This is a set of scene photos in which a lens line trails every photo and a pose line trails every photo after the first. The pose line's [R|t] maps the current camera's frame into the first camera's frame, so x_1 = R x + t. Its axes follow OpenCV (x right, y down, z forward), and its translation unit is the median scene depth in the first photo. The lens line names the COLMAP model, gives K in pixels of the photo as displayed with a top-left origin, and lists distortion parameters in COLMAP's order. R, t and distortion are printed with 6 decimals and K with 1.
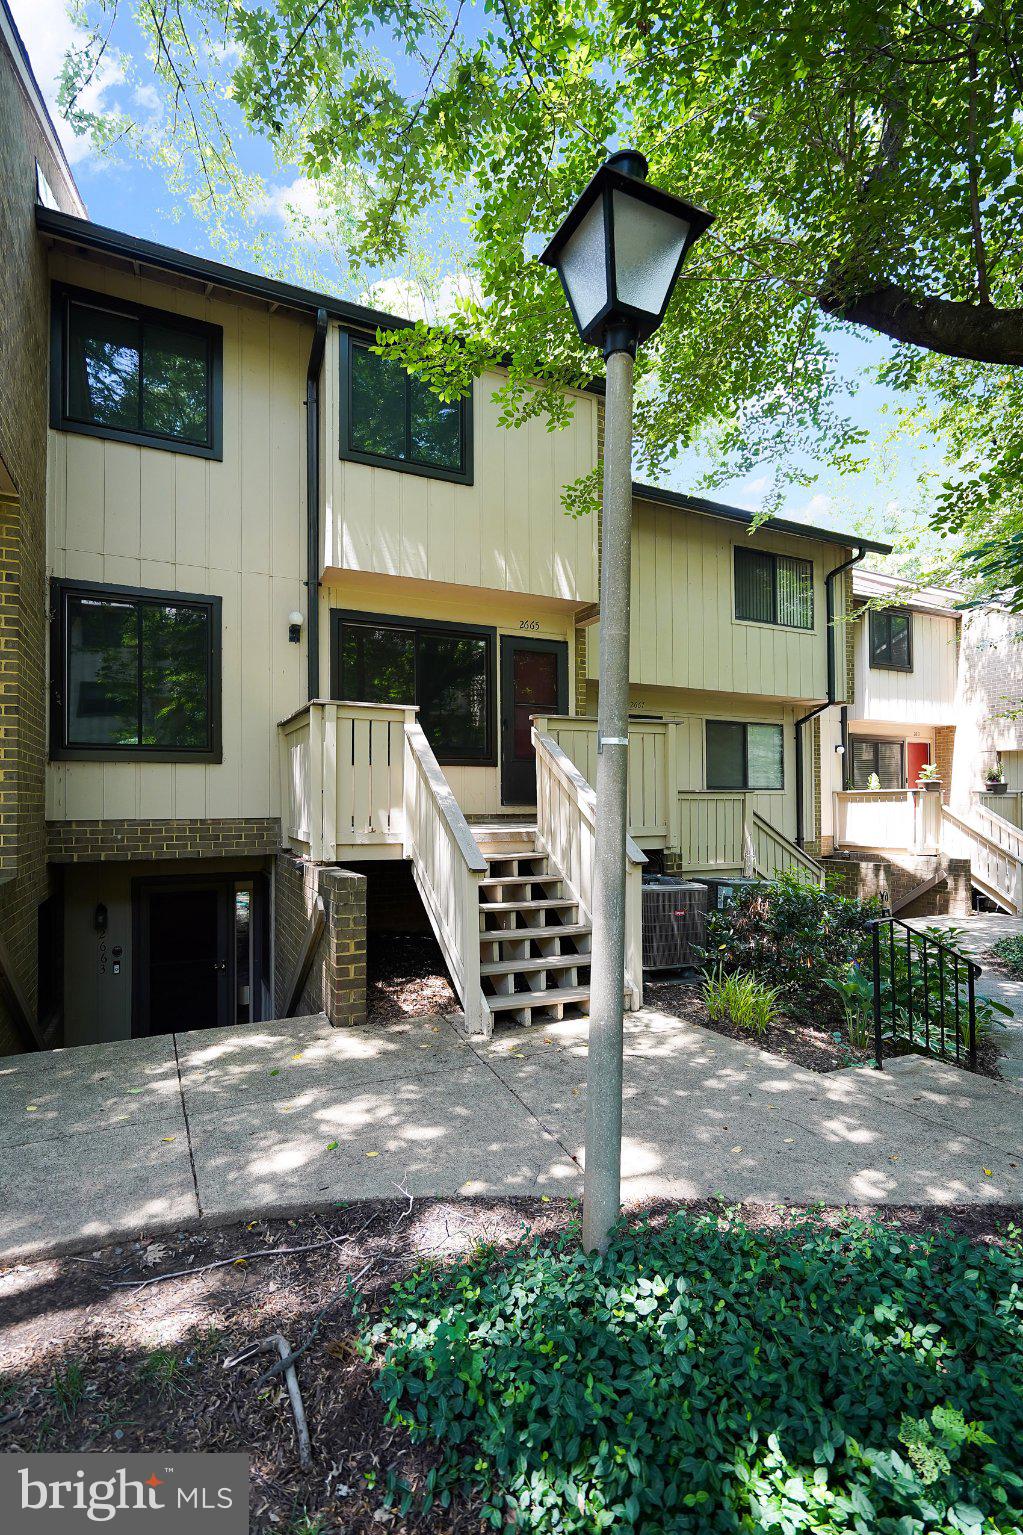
lens RADIAL K [[712.3, 0, 511.5], [0, 712.3, 767.5], [0, 0, 1]] dist [-0.003150, 0.001094]
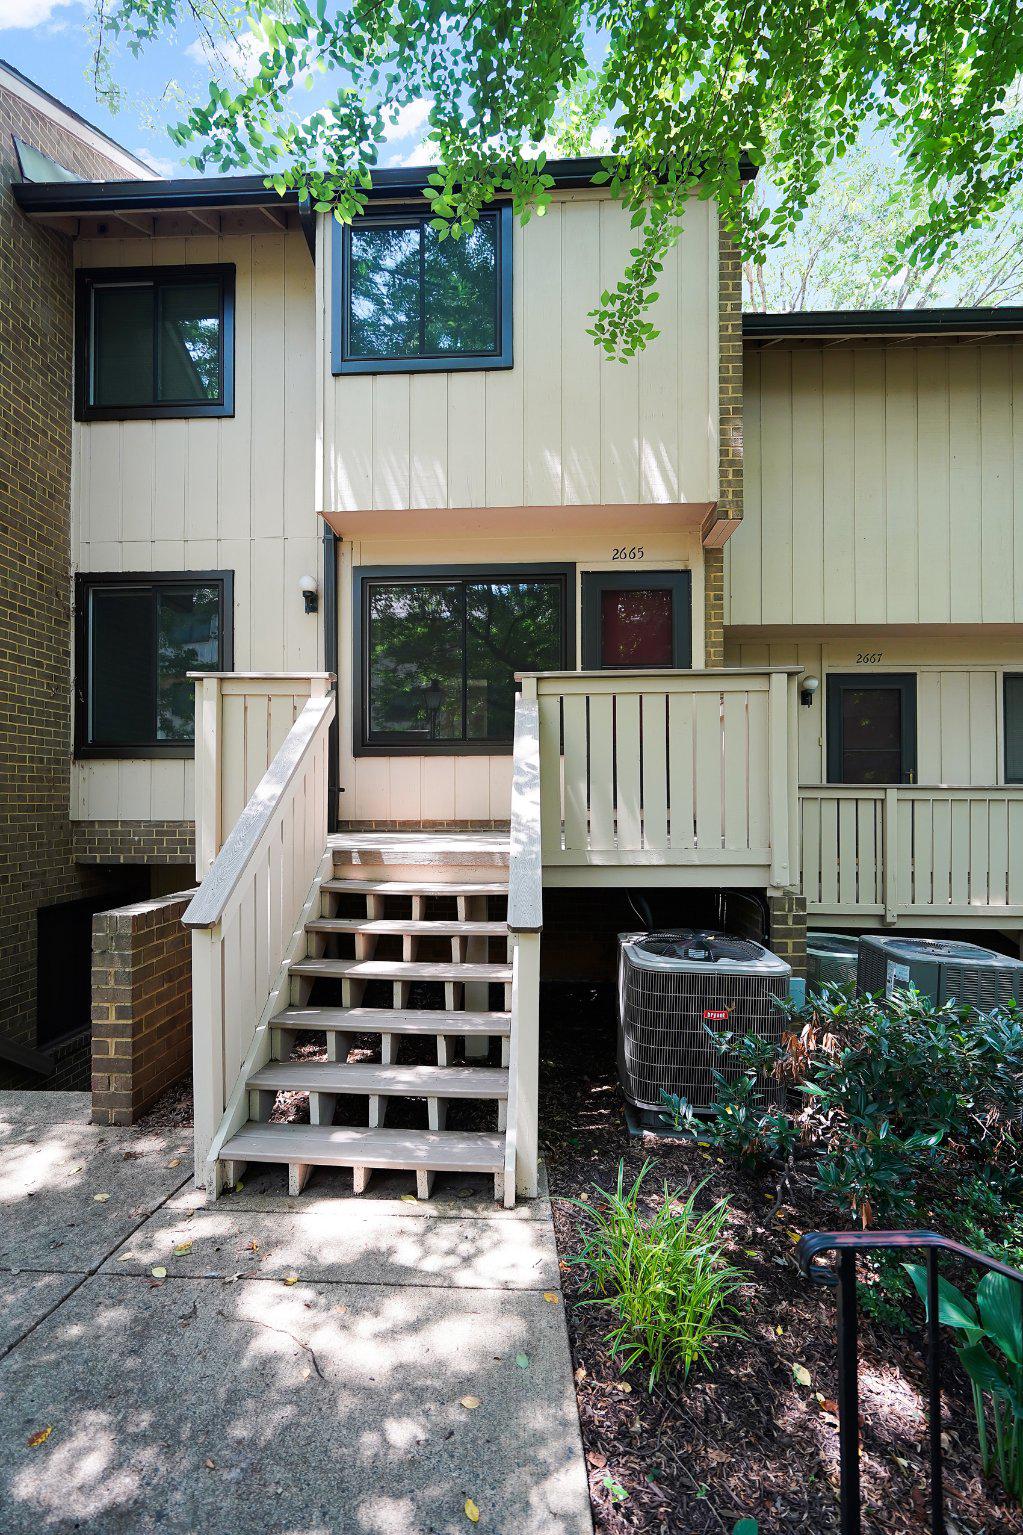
lens RADIAL K [[695.7, 0, 515.6], [0, 695.7, 781.4], [0, 0, 1]] dist [-0.010473, 0.004226]
pose [[0.875140, -0.006354, -0.483829, 0.320278], [0.019996, 0.999534, 0.023042, 0.009568], [0.483457, -0.029840, 0.874859, 0.415736]]
